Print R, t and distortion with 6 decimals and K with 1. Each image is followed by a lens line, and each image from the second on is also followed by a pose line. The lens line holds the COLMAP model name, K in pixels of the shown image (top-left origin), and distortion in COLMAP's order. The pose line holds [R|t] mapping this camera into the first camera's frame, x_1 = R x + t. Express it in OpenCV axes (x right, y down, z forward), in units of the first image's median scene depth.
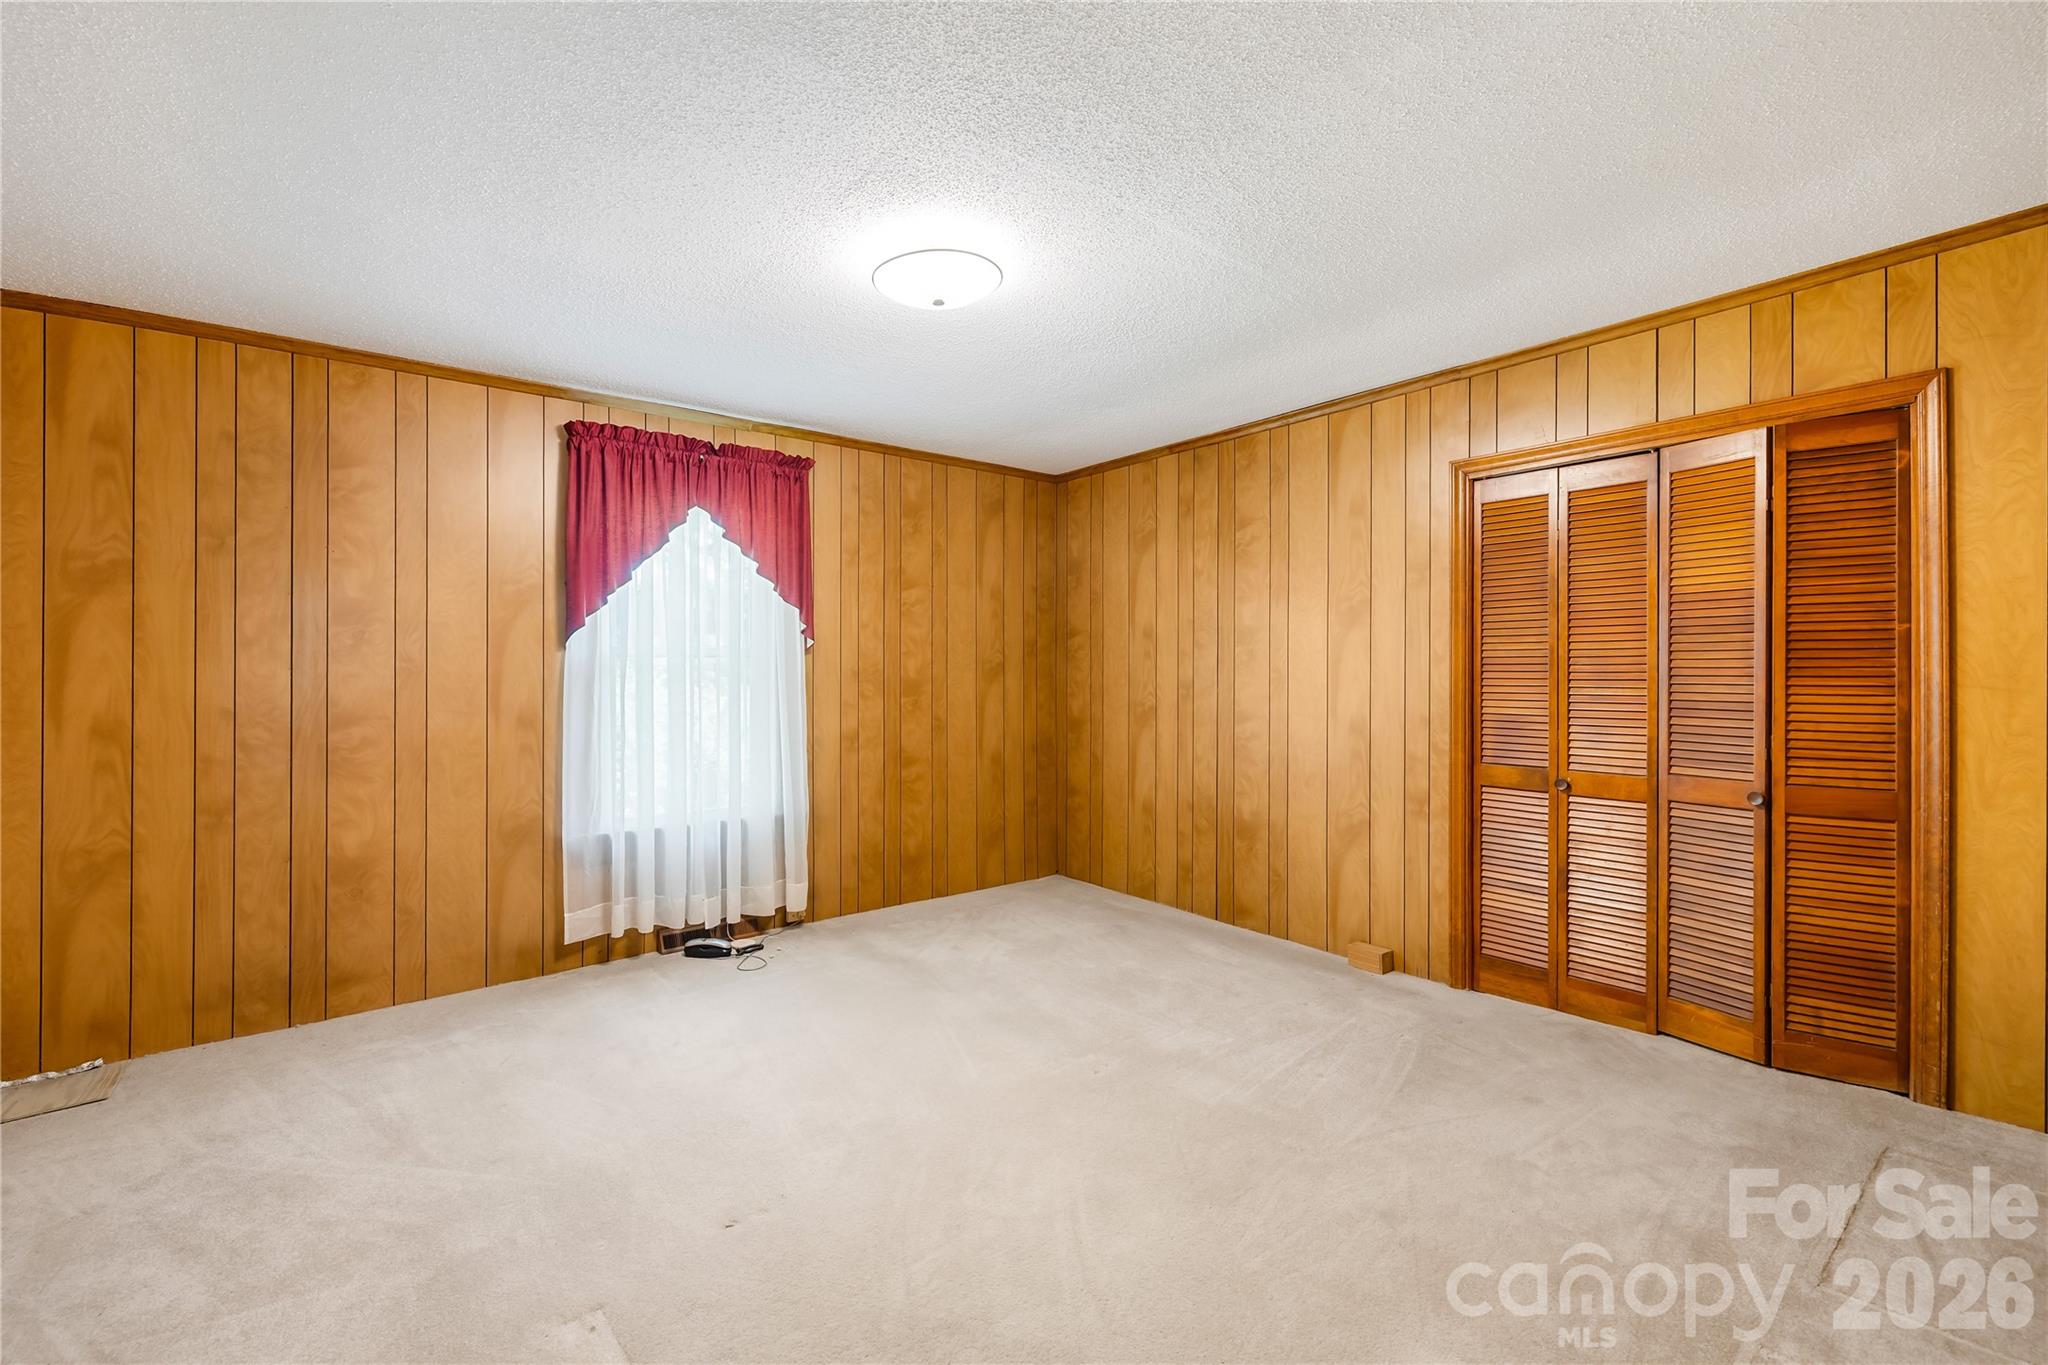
lens RADIAL K [[865.2, 0, 1023.0], [0, 865.2, 687.7], [0, 0, 1]] dist [-0.000302, -0.000124]
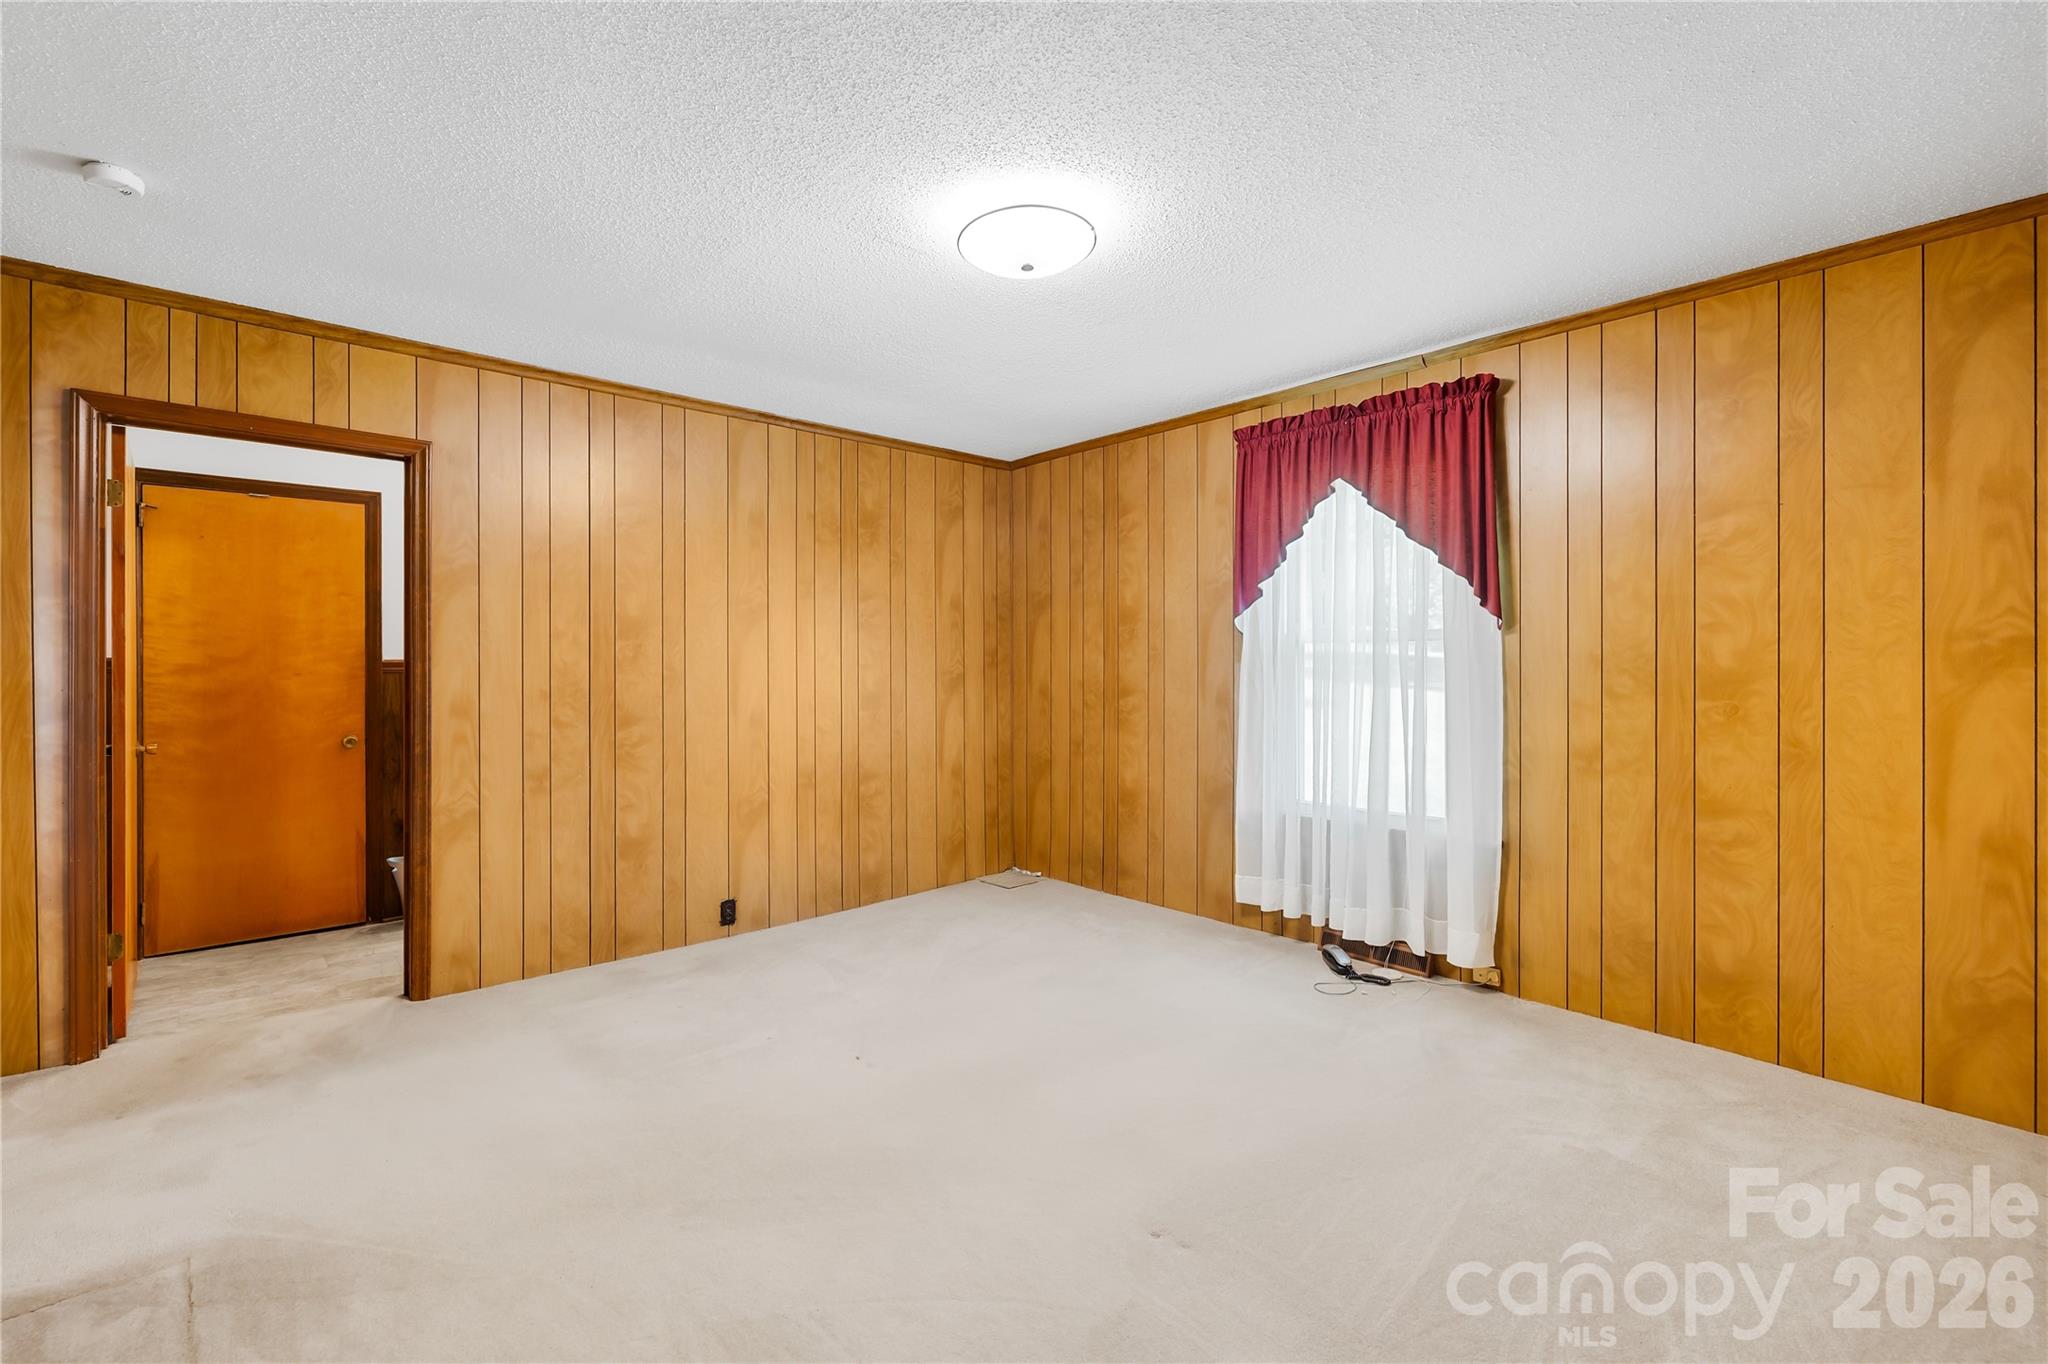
lens RADIAL K [[873.9, 0, 1019.4], [0, 873.9, 662.7], [0, 0, 1]] dist [0.000206, -0.000011]
pose [[0.070136, 0.018840, -0.997360, 0.511861], [-0.002974, 0.999821, 0.018677, -0.029115], [0.997533, 0.001656, 0.070180, 0.573958]]
